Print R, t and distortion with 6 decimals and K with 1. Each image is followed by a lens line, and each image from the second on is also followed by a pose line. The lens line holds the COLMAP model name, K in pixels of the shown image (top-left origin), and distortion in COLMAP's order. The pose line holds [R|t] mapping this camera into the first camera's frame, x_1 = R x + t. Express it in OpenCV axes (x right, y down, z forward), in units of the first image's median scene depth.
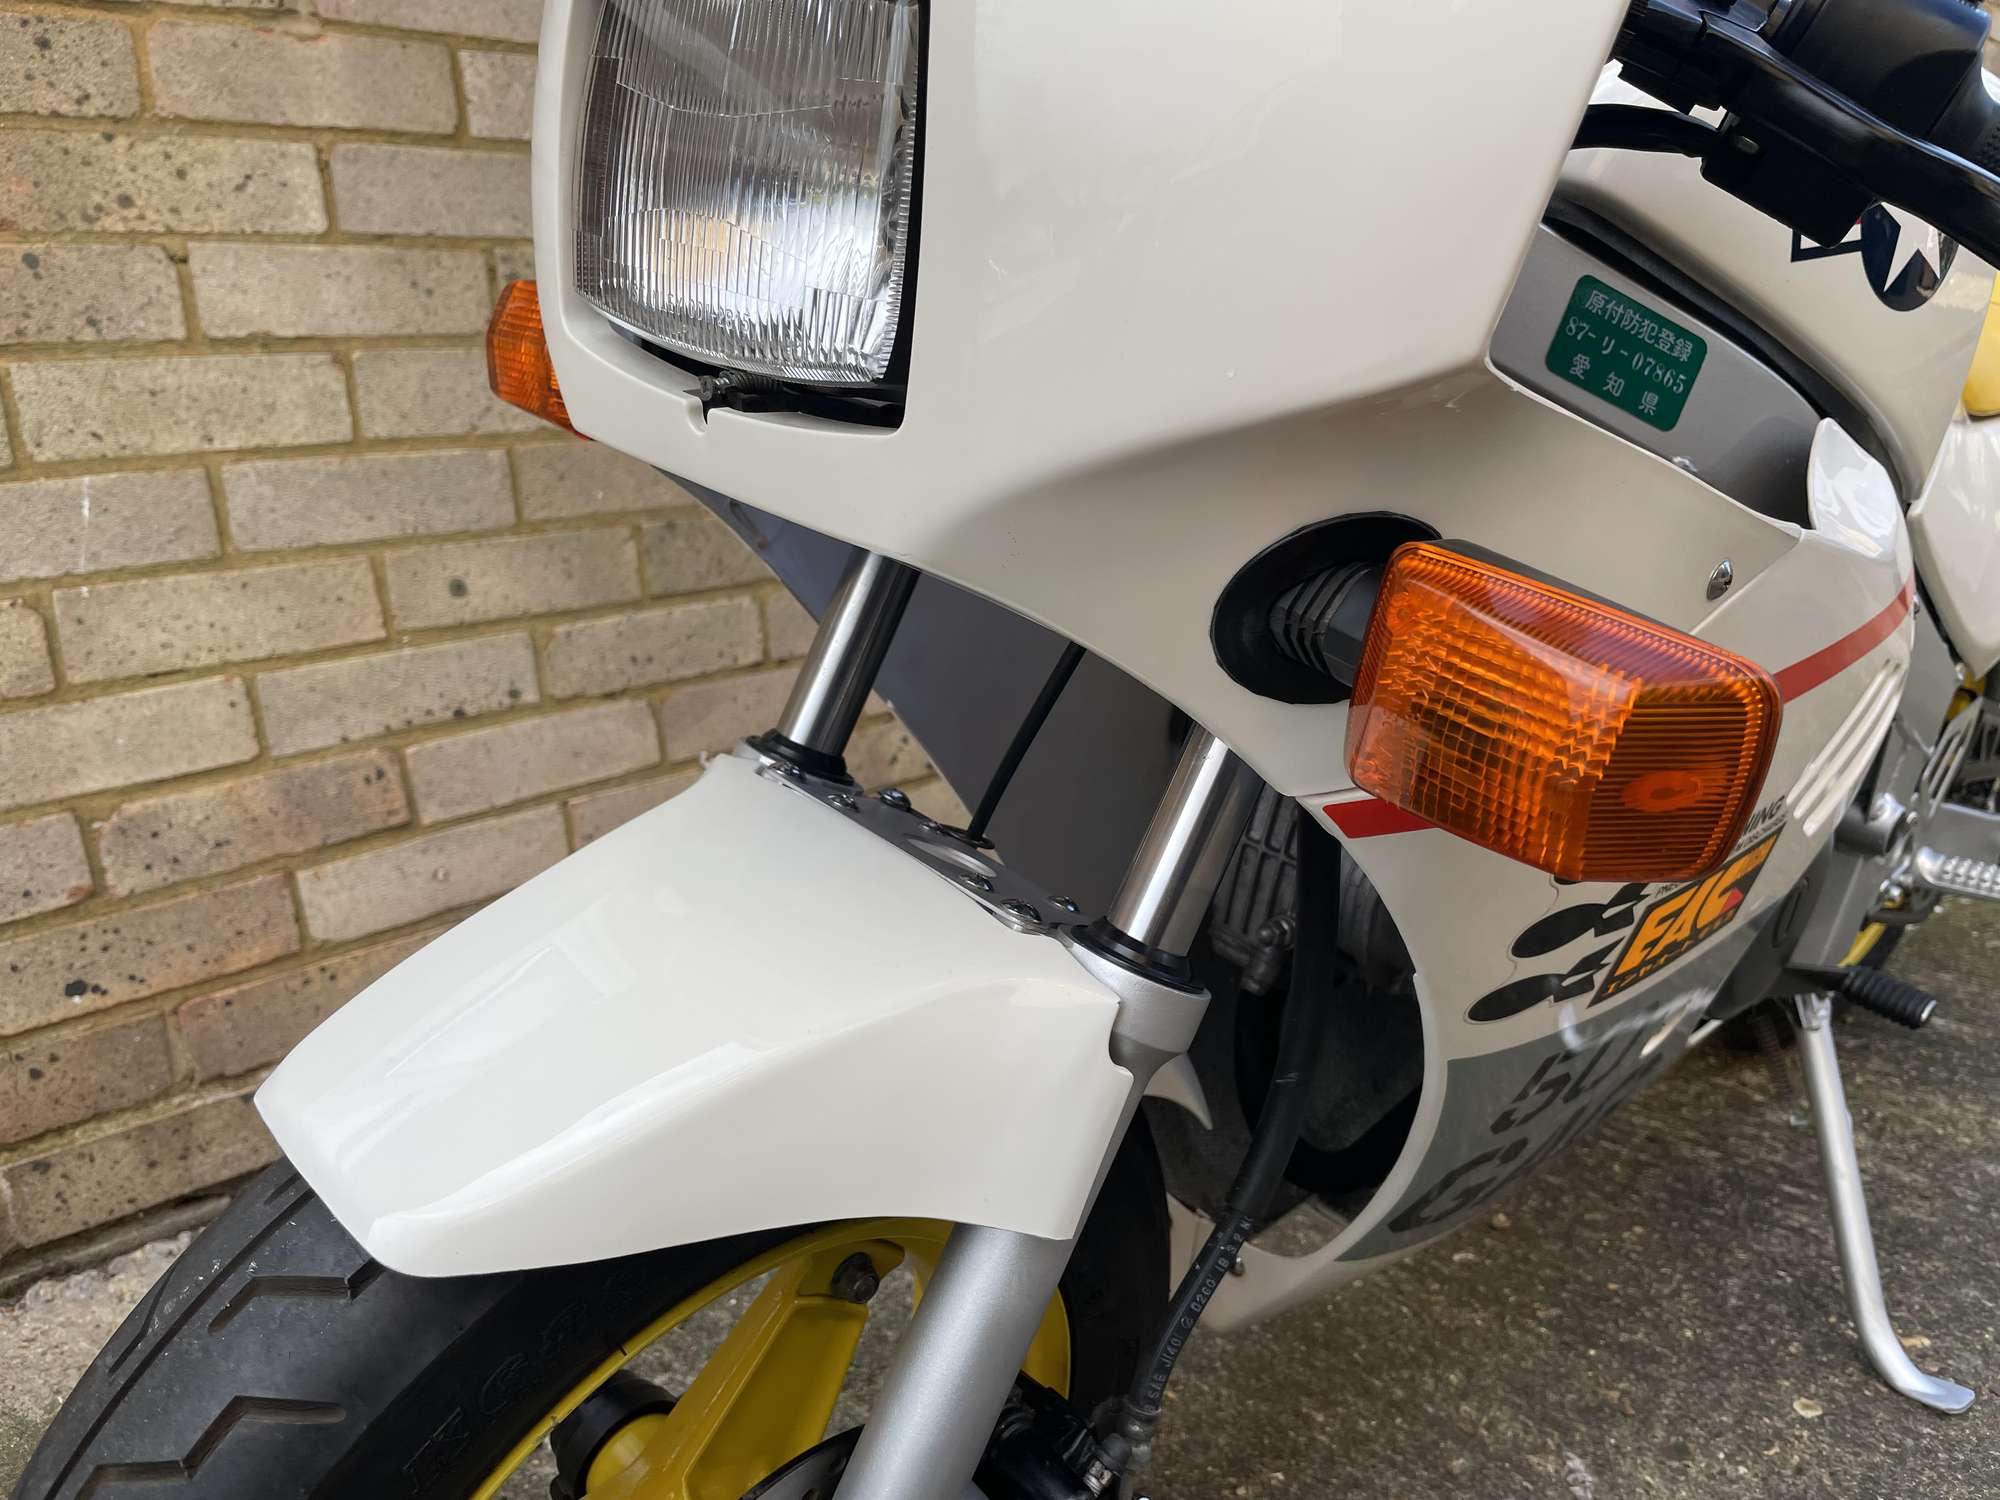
lens RADIAL K [[1534.1, 0, 1017.0], [0, 1534.1, 740.0], [0, 0, 1]] dist [0.075376, -0.115969]
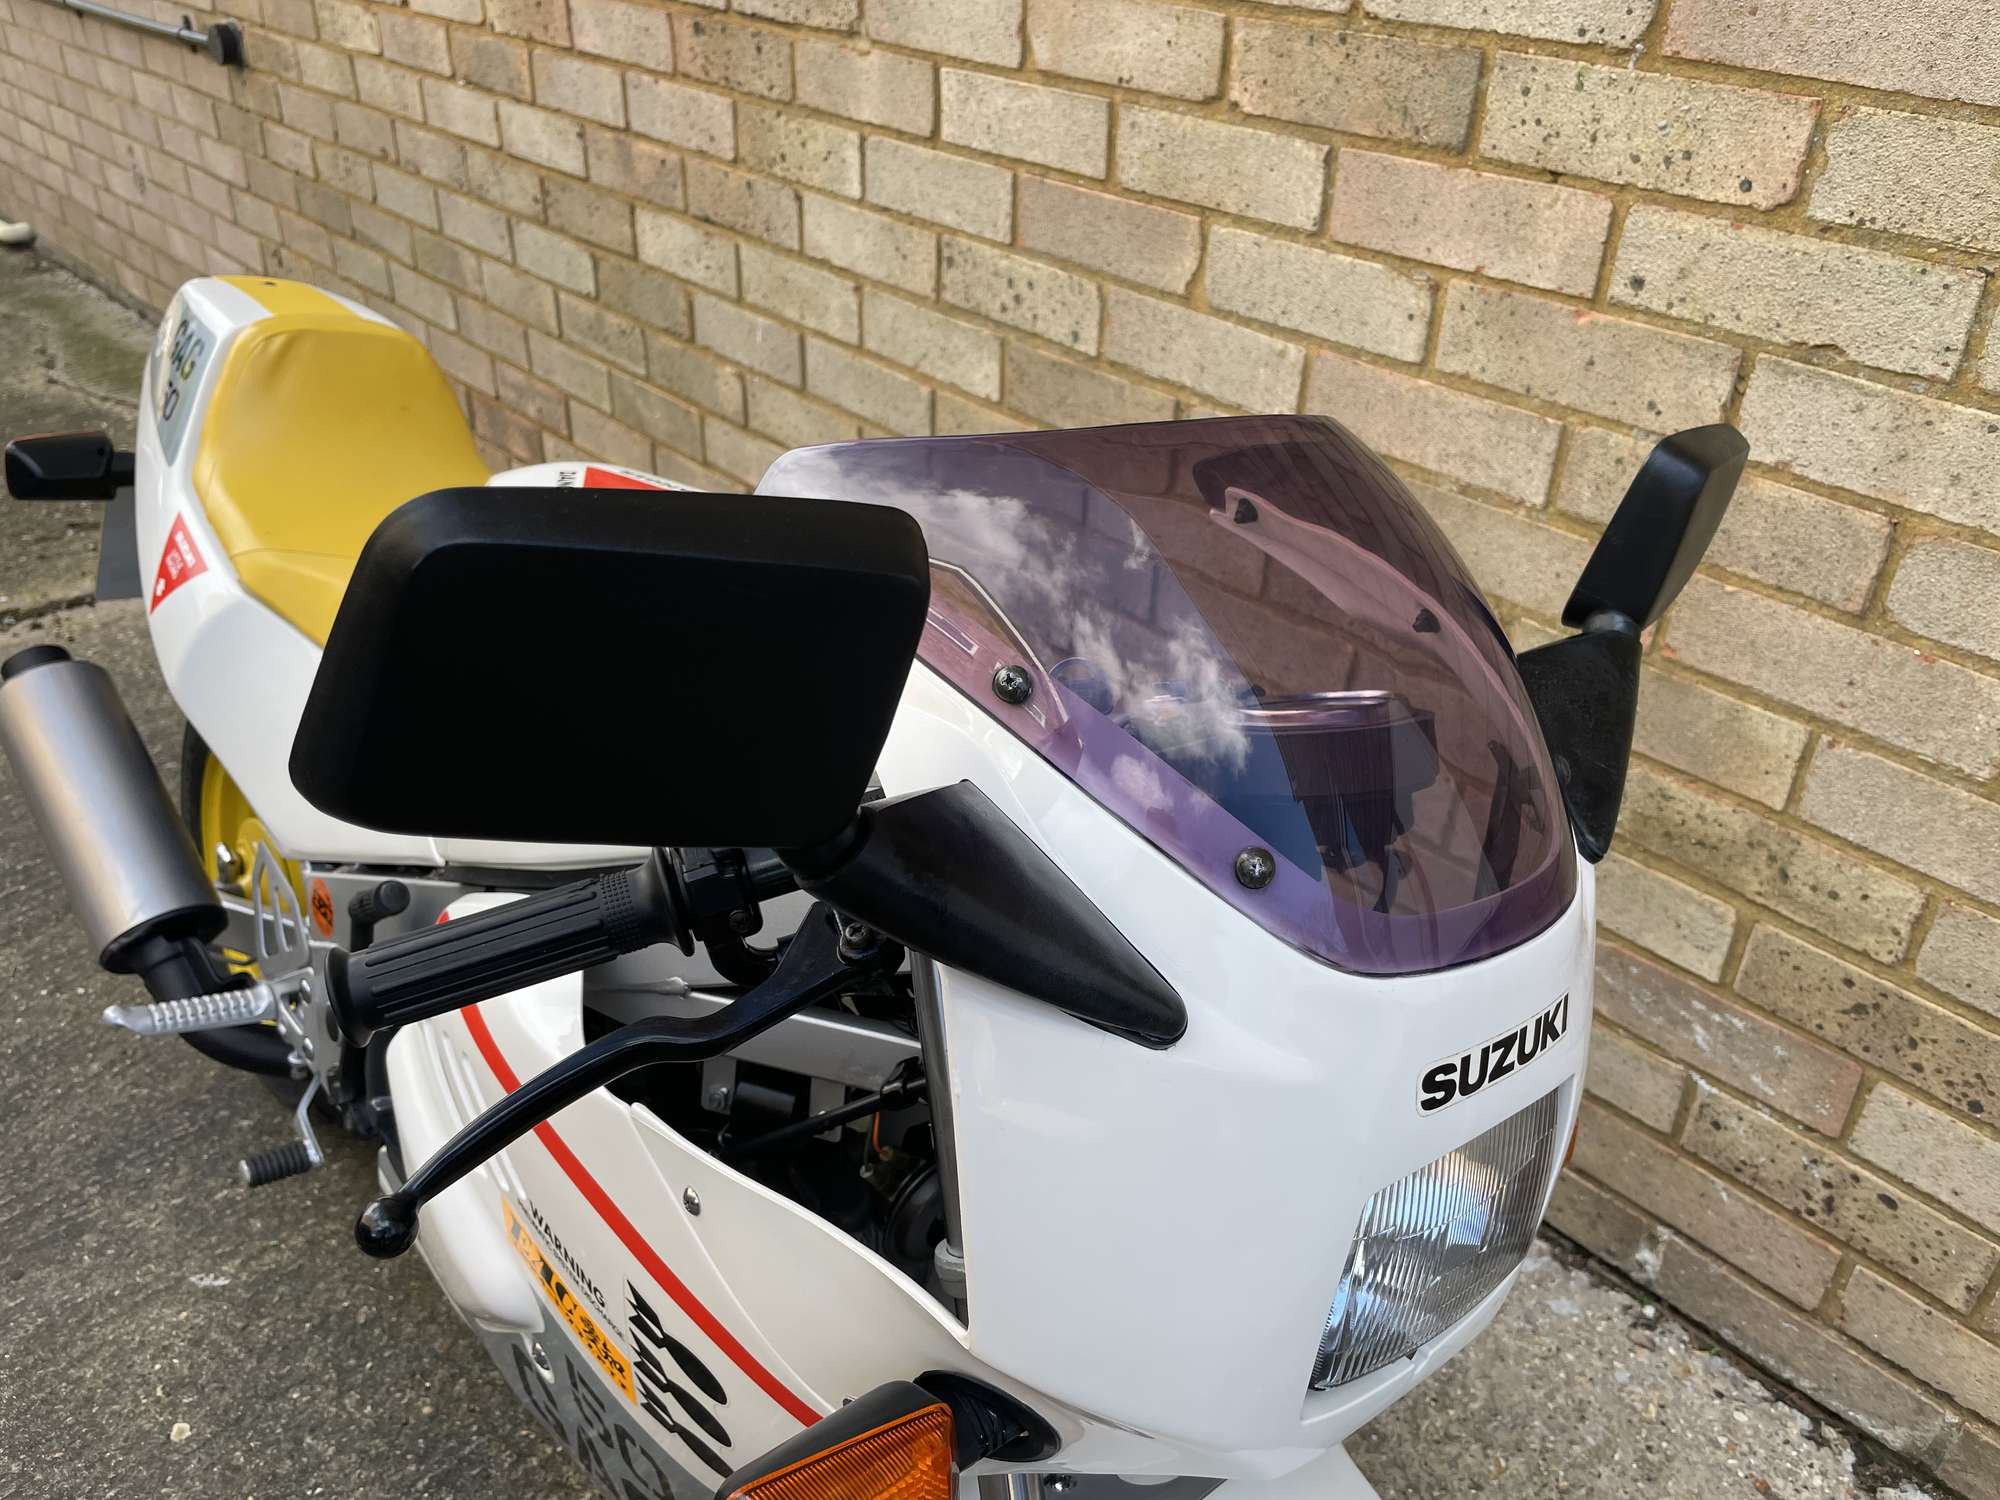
lens RADIAL K [[1534.1, 0, 1008.5], [0, 1534.1, 750.4], [0, 0, 1]] dist [0.075376, -0.115969]
pose [[-0.020785, 0.576788, -0.816629, 0.987006], [-0.247970, 0.788310, 0.563097, -0.773691], [0.968545, 0.214204, 0.126641, 1.098751]]
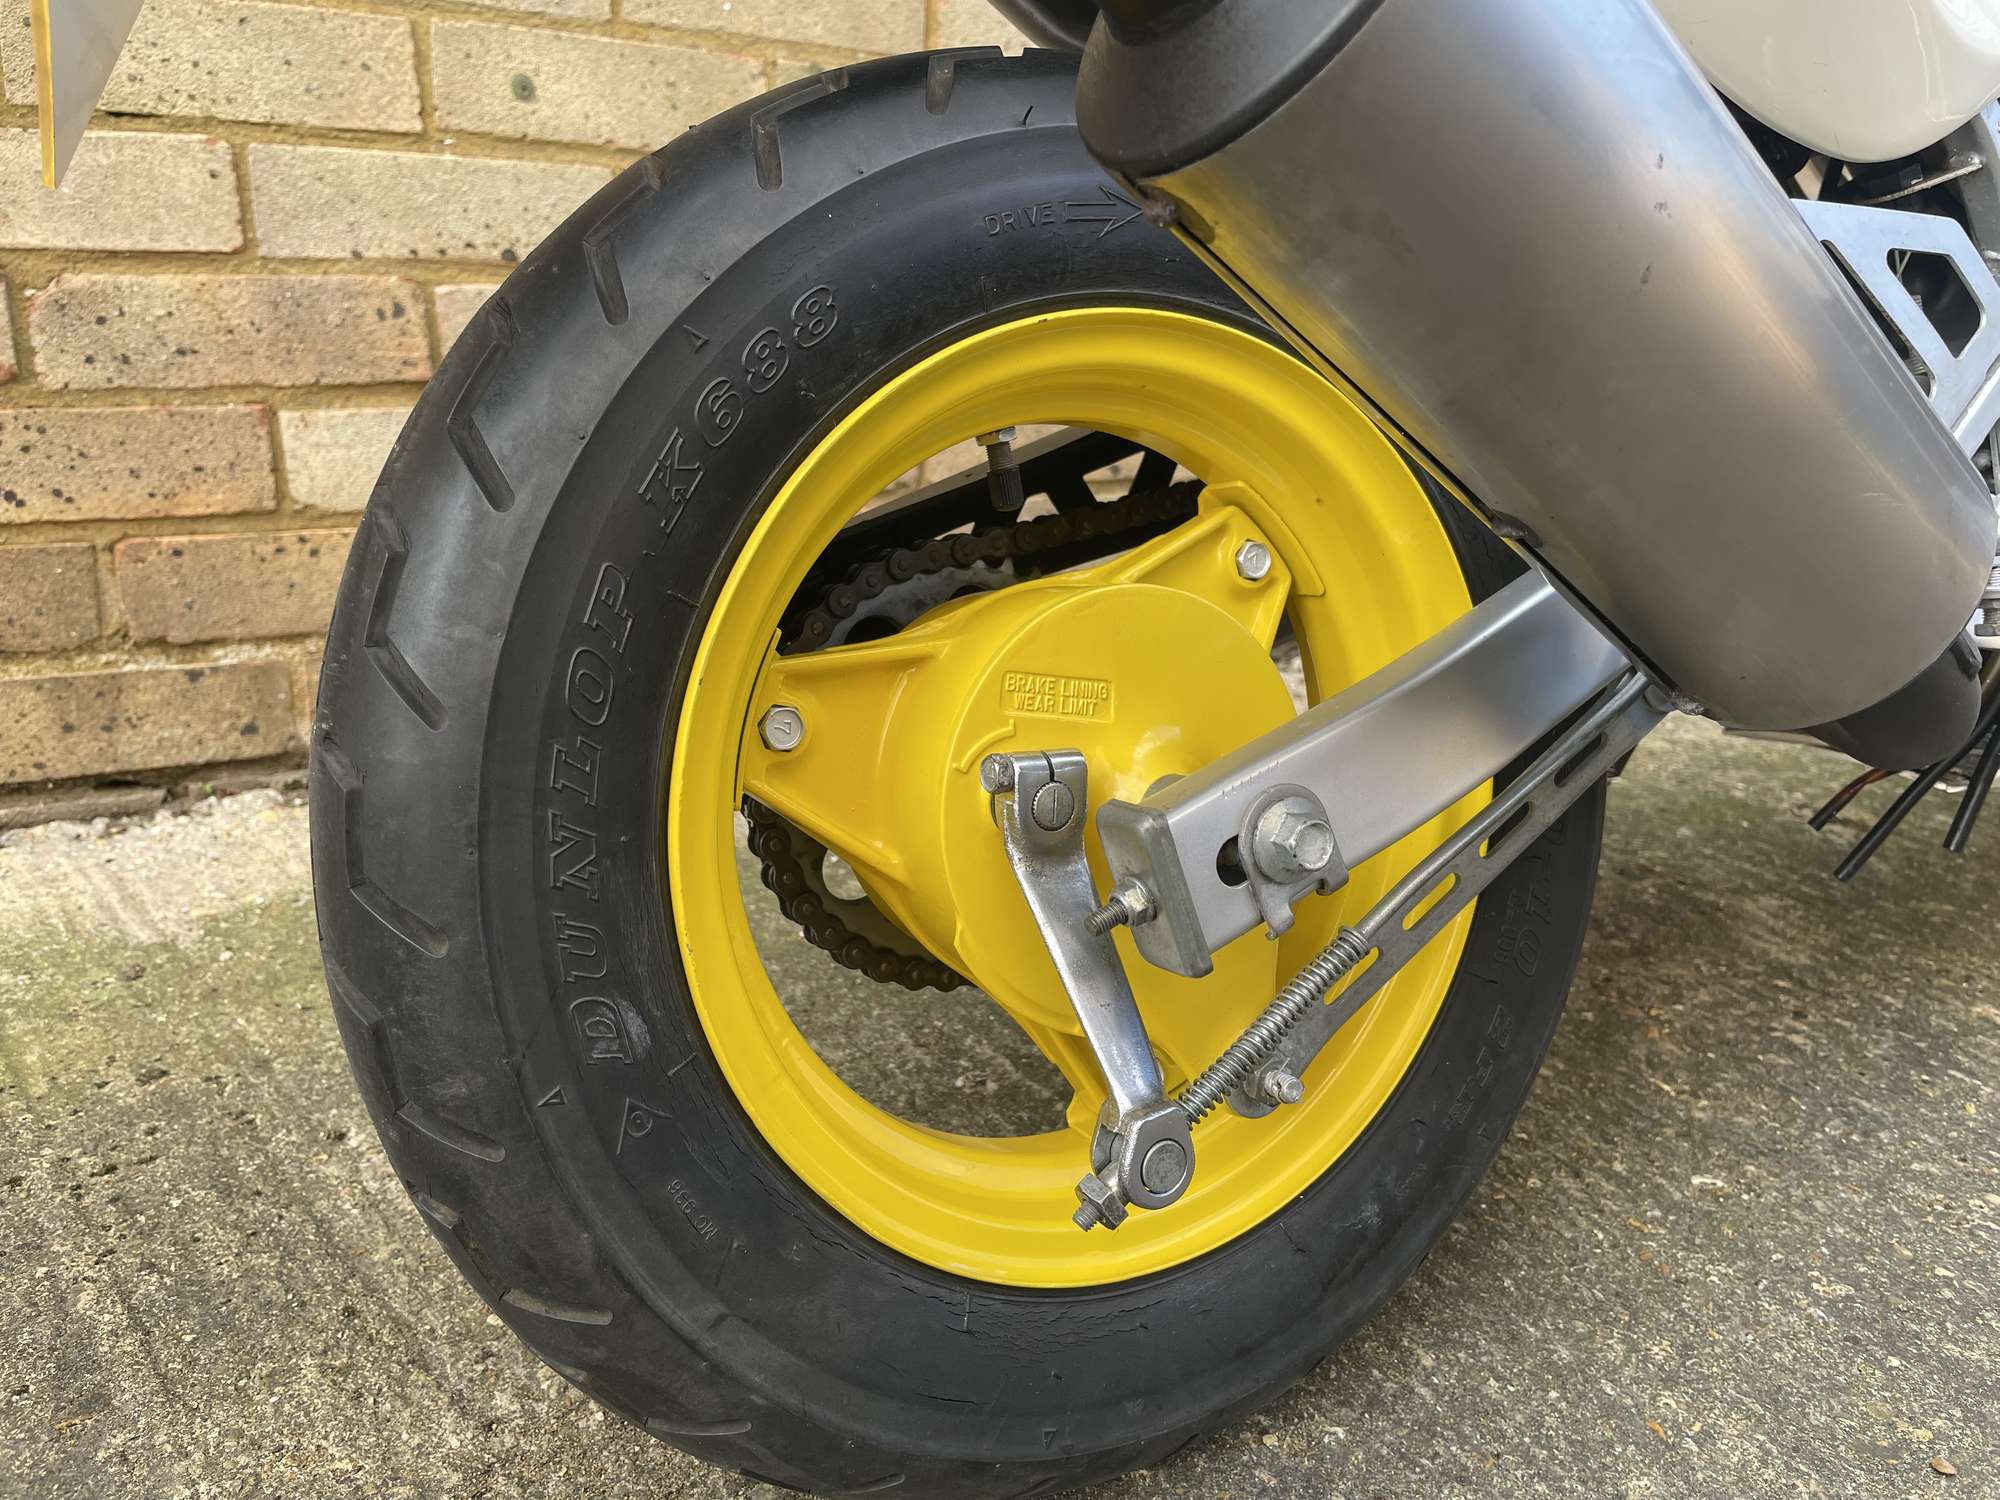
lens RADIAL K [[1534.1, 0, 1012.1], [0, 1534.1, 735.9], [0, 0, 1]] dist [0.075376, -0.115969]
pose [[0.969918, 0.171831, -0.172432, 0.076356], [-0.155871, 0.982468, 0.102277, 0.116936], [0.186984, -0.072323, 0.979697, 0.289008]]
